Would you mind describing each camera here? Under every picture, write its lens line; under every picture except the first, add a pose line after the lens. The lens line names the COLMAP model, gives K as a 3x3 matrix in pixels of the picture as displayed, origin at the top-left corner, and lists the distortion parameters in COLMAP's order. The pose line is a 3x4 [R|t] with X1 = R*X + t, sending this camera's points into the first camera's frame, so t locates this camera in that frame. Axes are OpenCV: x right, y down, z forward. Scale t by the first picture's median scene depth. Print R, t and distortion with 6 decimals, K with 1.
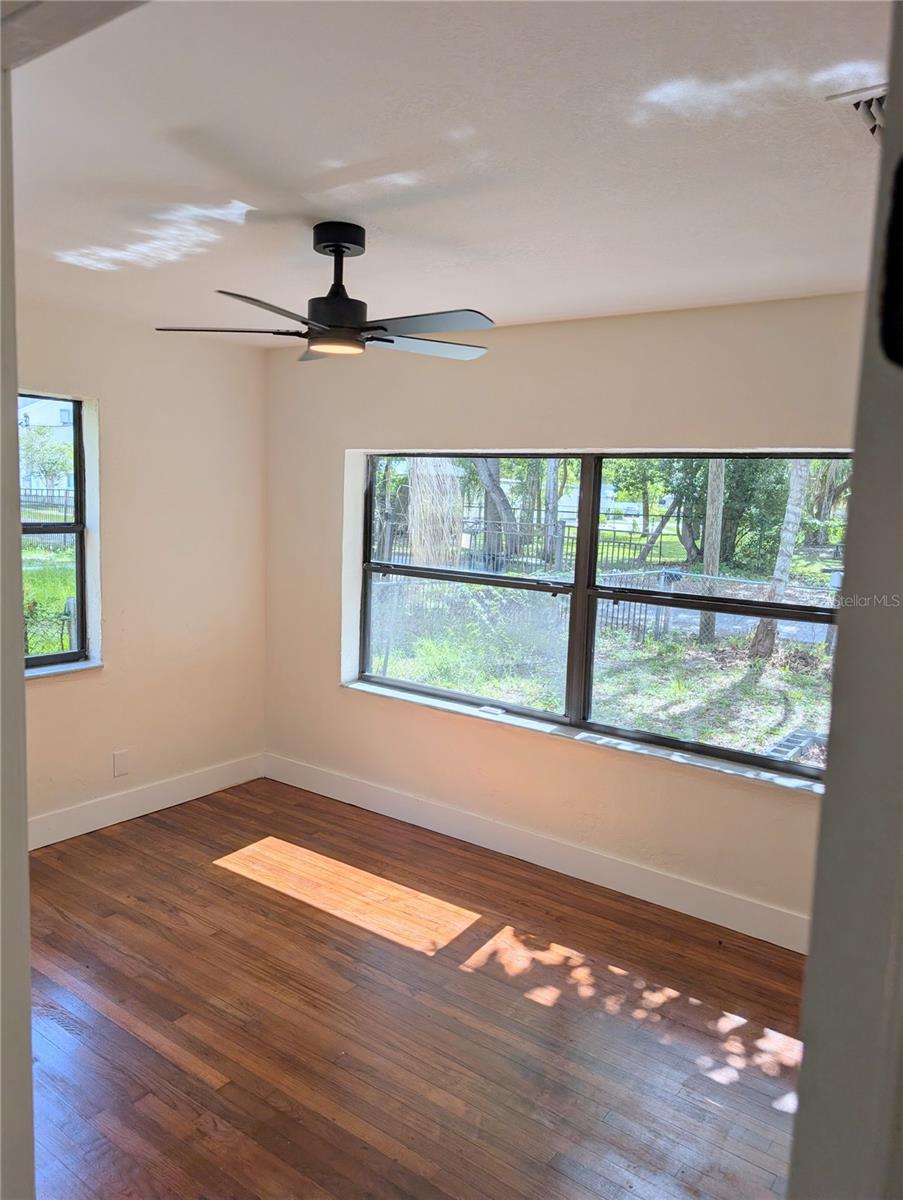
lens RADIAL K [[859.9, 0, 450.8], [0, 859.9, 598.5], [0, 0, 1]] dist [-0.001112, -0.000751]
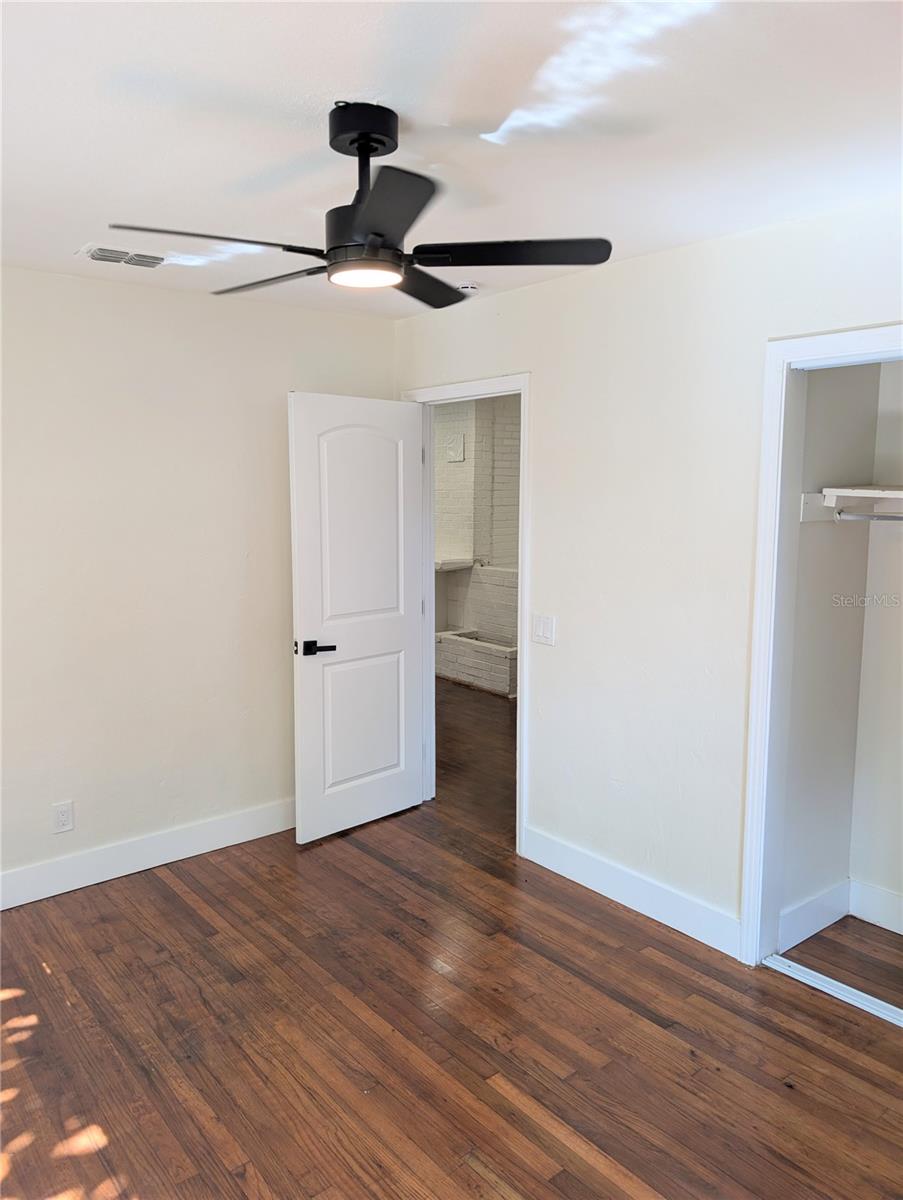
lens RADIAL K [[859.9, 0, 451.7], [0, 859.9, 598.7], [0, 0, 1]] dist [-0.001112, -0.000751]
pose [[-0.969488, -0.072312, 0.234229, -0.386991], [-0.005117, 0.961264, 0.275583, -0.221816], [-0.245084, 0.265975, -0.932304, 1.680064]]
